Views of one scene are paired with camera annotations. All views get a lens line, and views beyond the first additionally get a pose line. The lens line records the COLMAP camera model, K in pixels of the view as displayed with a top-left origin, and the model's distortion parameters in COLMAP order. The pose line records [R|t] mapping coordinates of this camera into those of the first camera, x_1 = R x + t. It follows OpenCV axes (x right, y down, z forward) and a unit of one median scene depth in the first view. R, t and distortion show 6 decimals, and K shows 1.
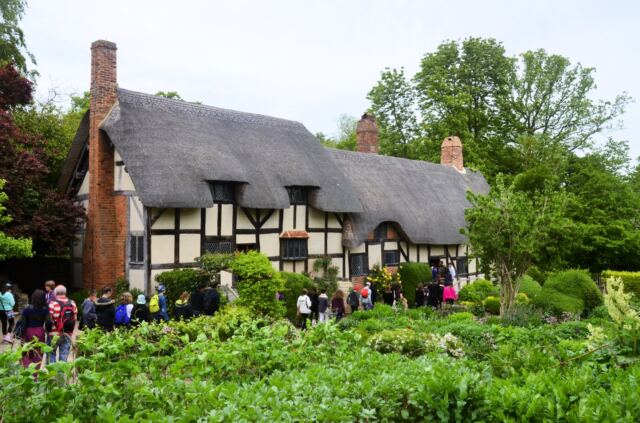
lens RADIAL K [[658.6, 0, 319.8], [0, 658.6, 209.9], [0, 0, 1]] dist [-0.114107, 0.000000]
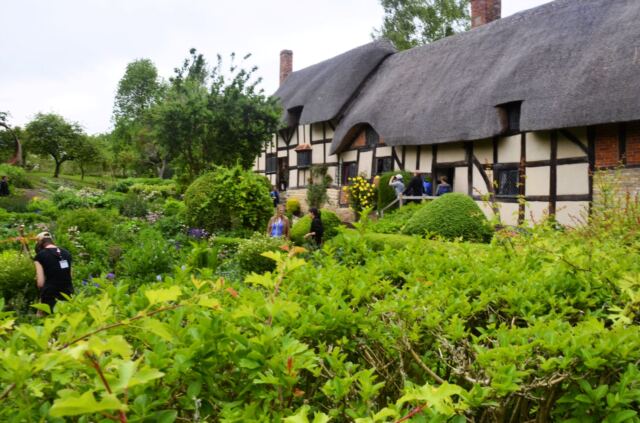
lens RADIAL K [[577.9, 0, 320.0], [0, 577.9, 211.4], [0, 0, 1]] dist [-0.069691, 0.000944]
pose [[-0.333825, -0.000192, -0.942635, 0.940532], [-0.011675, 0.999924, 0.003931, 0.147273], [0.942563, 0.012318, -0.333802, 1.348771]]
